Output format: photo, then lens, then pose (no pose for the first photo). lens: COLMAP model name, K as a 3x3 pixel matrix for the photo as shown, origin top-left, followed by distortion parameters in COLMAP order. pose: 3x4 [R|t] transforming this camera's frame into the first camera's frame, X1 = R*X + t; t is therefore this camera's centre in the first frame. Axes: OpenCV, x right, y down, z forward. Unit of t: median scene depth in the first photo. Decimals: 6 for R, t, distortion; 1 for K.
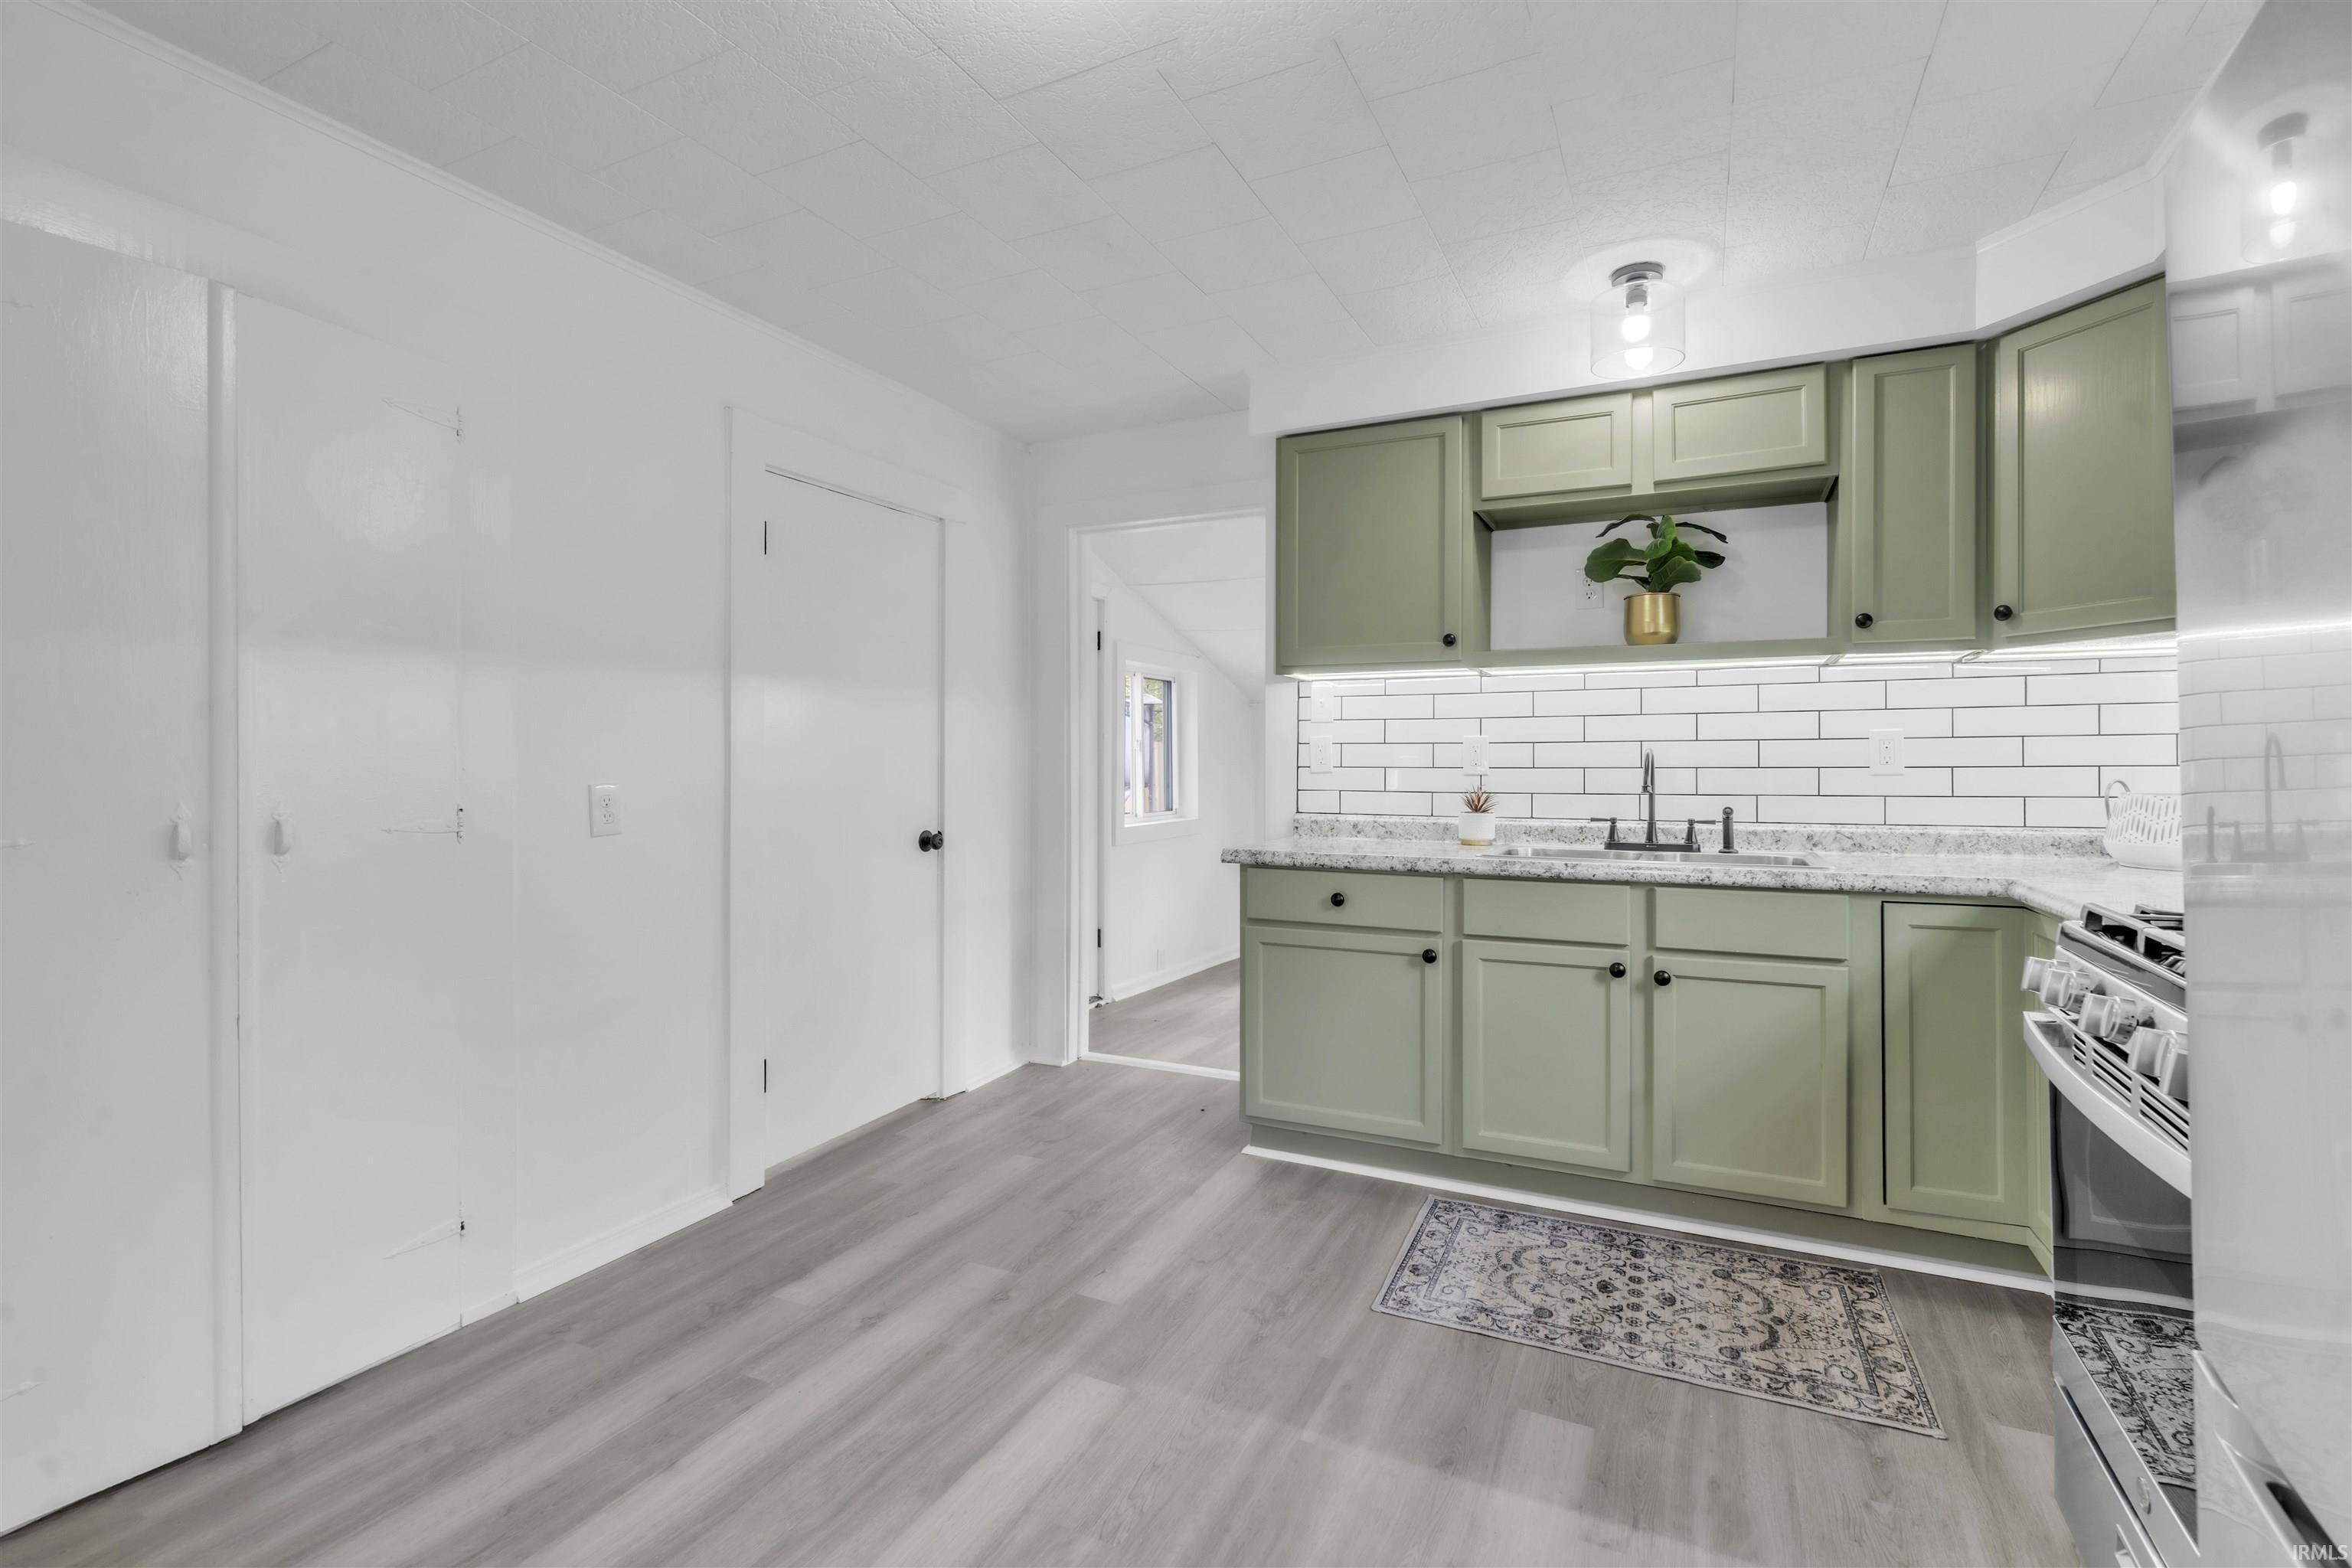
lens RADIAL K [[1063.5, 0, 1181.0], [0, 1063.5, 766.8], [0, 0, 1]] dist [0.000560, 0.000192]
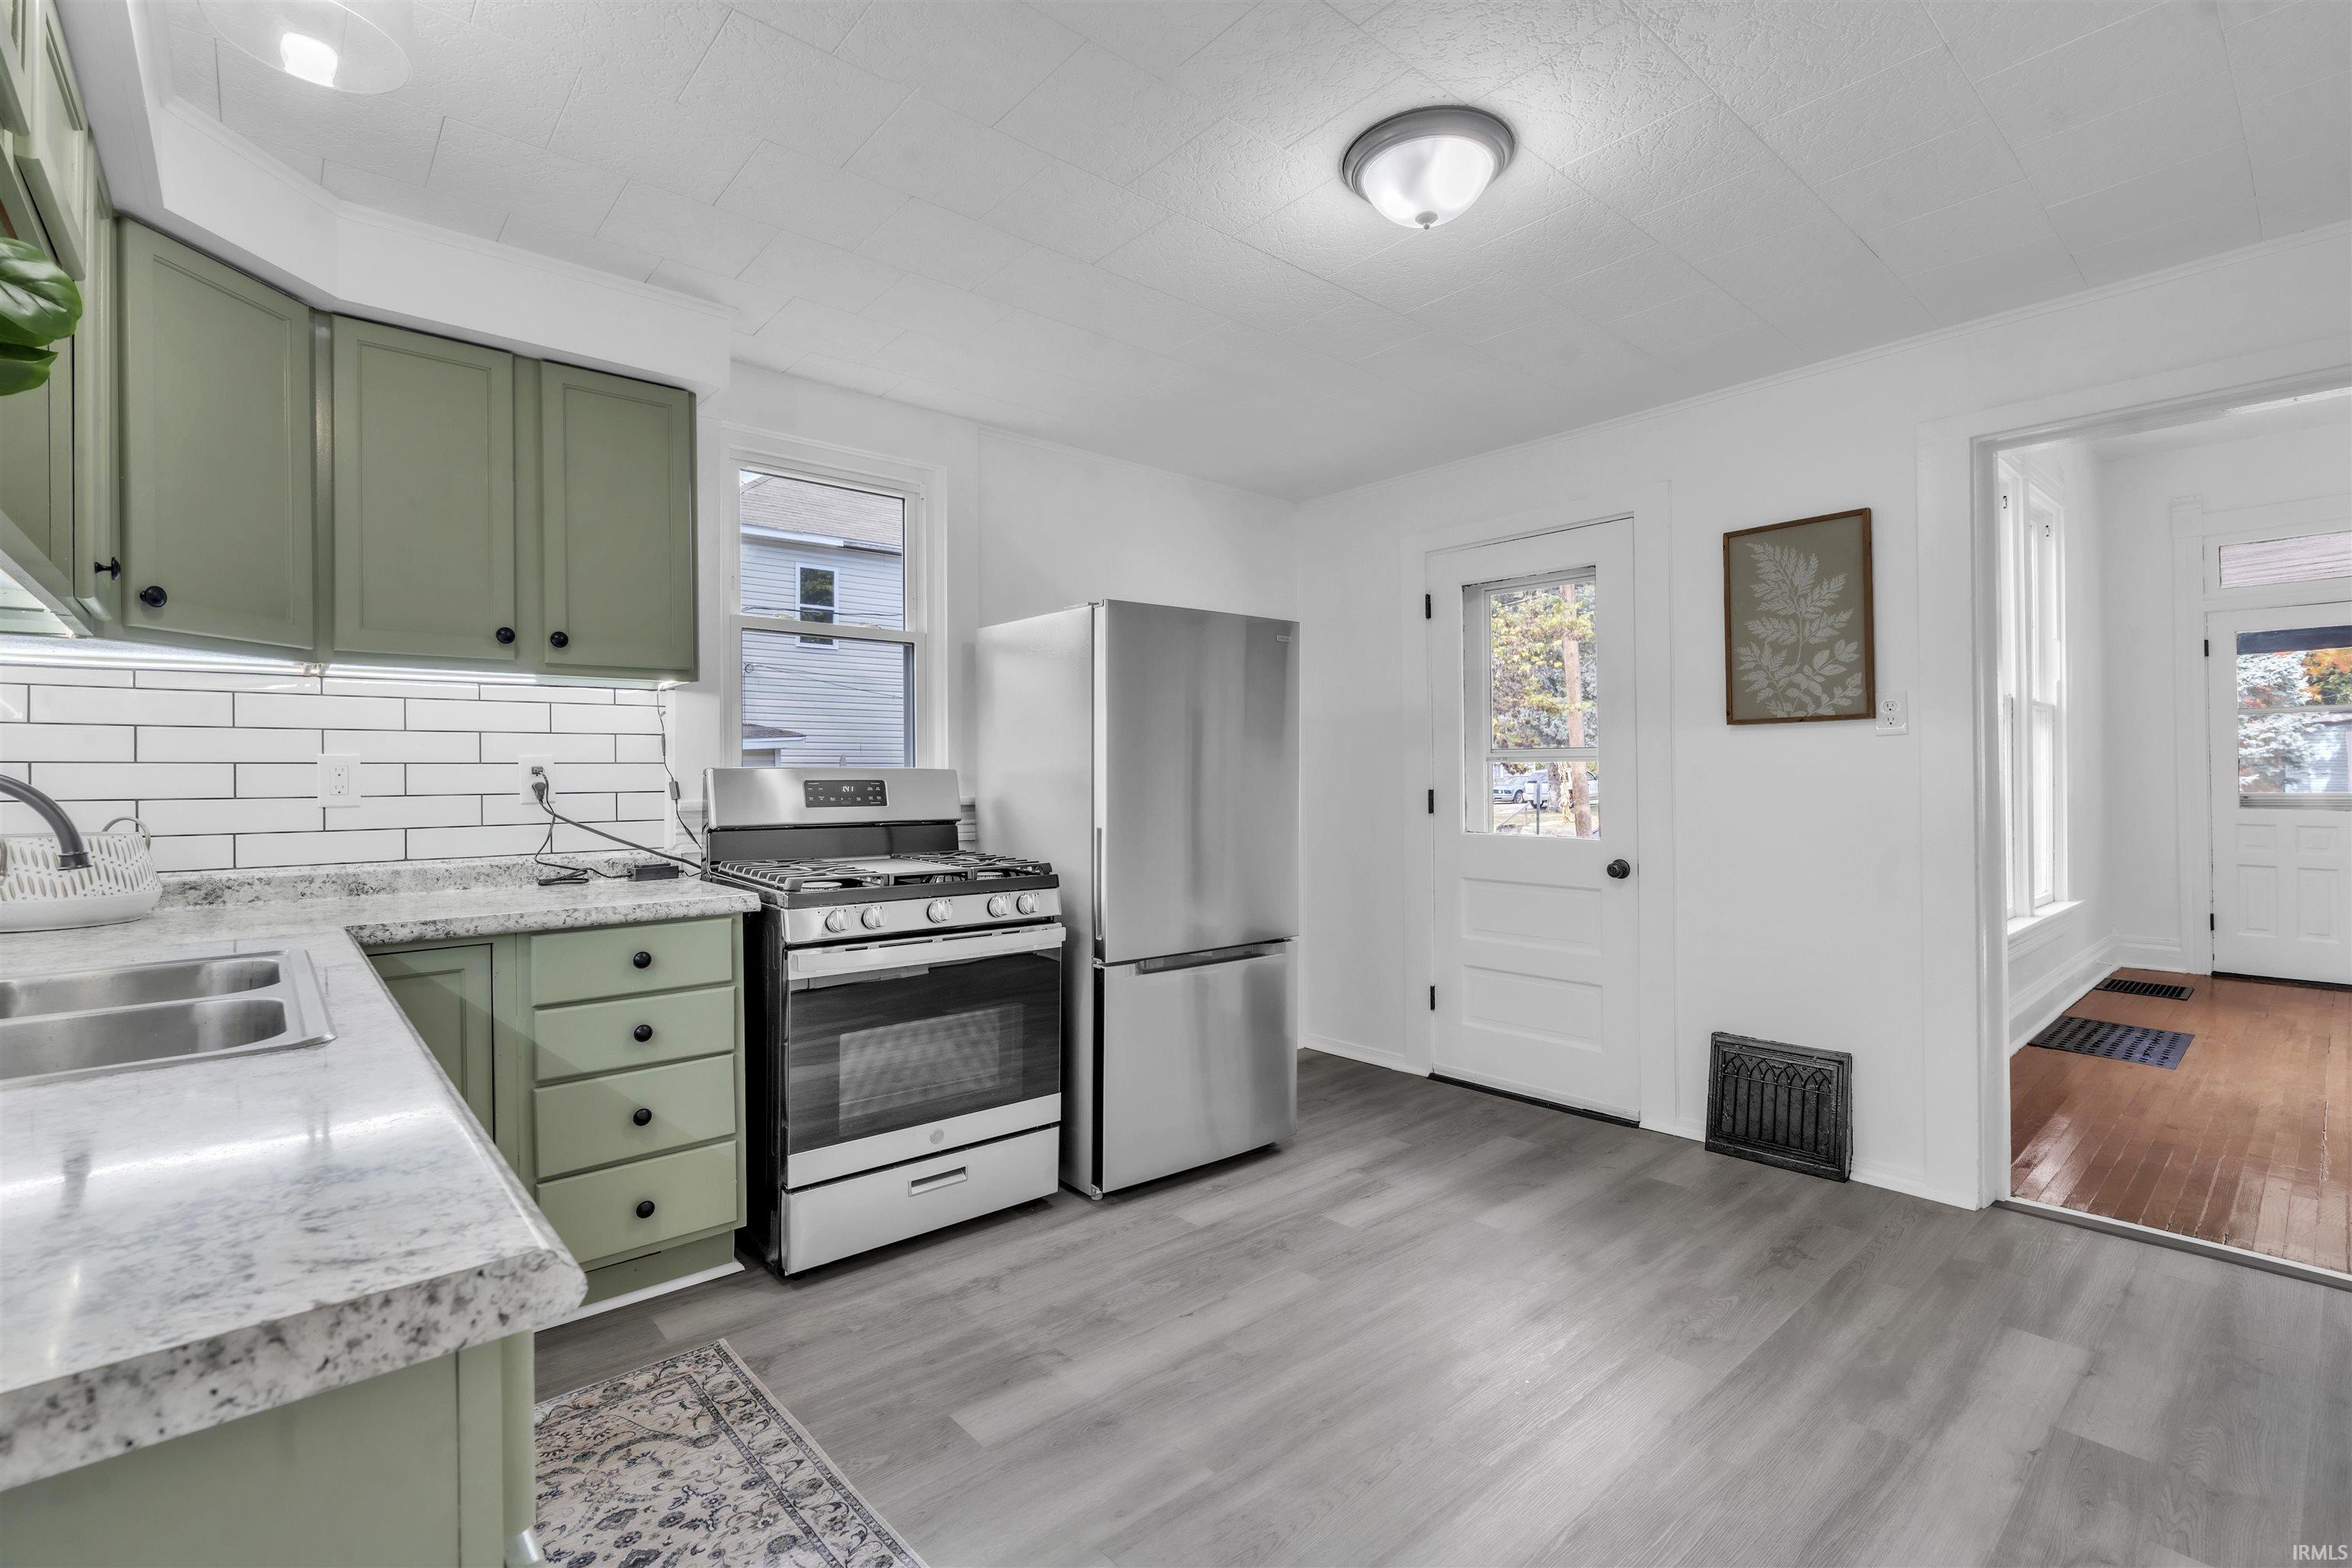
lens RADIAL K [[1063.5, 0, 1190.2], [0, 1063.5, 774.1], [0, 0, 1]] dist [0.000560, 0.000192]
pose [[-0.925761, 0.003113, 0.378095, -0.213423], [0.004131, 0.999990, 0.001883, -0.019725], [-0.378086, 0.003306, -0.925765, 1.679867]]
